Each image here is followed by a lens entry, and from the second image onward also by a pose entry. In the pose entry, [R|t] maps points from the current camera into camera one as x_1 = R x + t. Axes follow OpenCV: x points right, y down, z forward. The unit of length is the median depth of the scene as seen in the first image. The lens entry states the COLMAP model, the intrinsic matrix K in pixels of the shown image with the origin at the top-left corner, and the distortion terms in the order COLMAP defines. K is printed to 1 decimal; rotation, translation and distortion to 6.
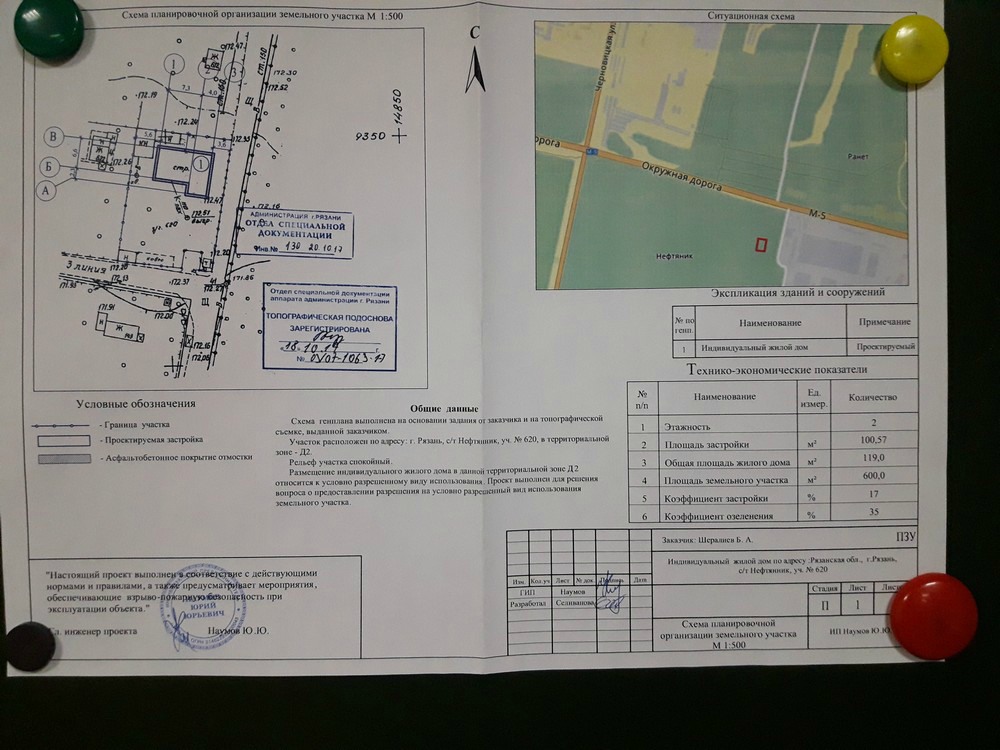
lens RADIAL K [[827.0, 0, 501.1], [0, 827.0, 371.8], [0, 0, 1]] dist [0.091055, -0.210744]
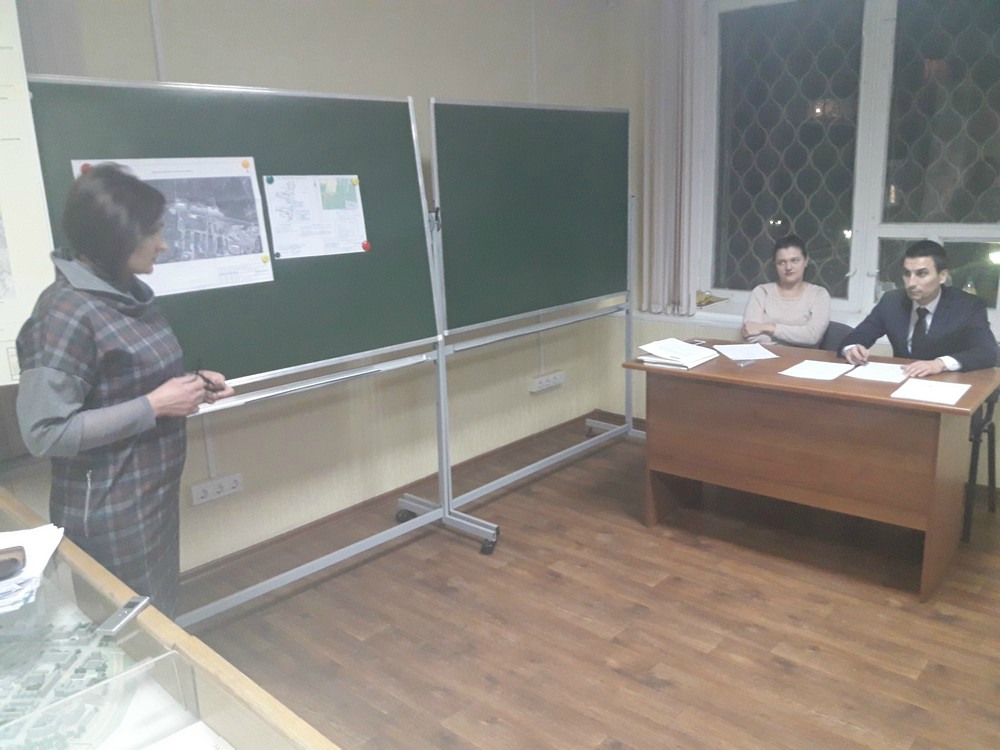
lens RADIAL K [[827.0, 0, 501.1], [0, 827.0, 371.8], [0, 0, 1]] dist [0.091055, -0.210744]
pose [[0.704869, -0.168450, 0.689046, -4.828734], [0.125740, 0.985682, 0.112340, 0.810465], [-0.698104, 0.007456, 0.715958, -6.379680]]
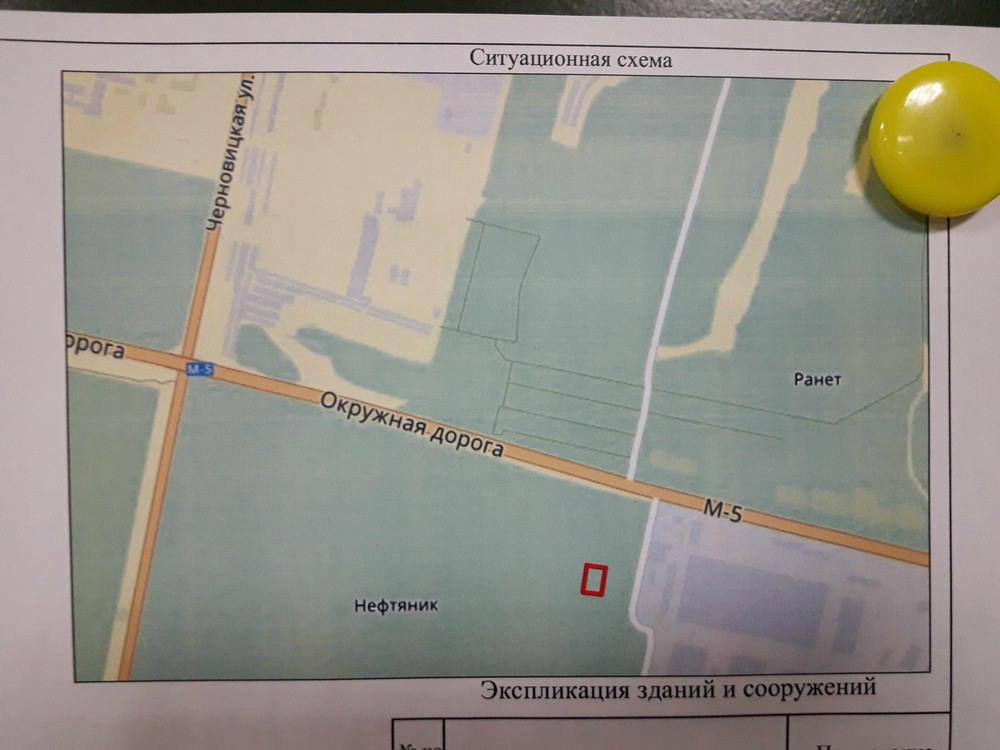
lens RADIAL K [[827.0, 0, 501.1], [0, 827.0, 371.8], [0, 0, 1]] dist [0.091055, -0.210744]
pose [[0.999957, 0.006945, -0.006143, 0.265069], [-0.006972, 0.999966, -0.004514, -0.259423], [0.006111, 0.004556, 0.999971, 0.561855]]
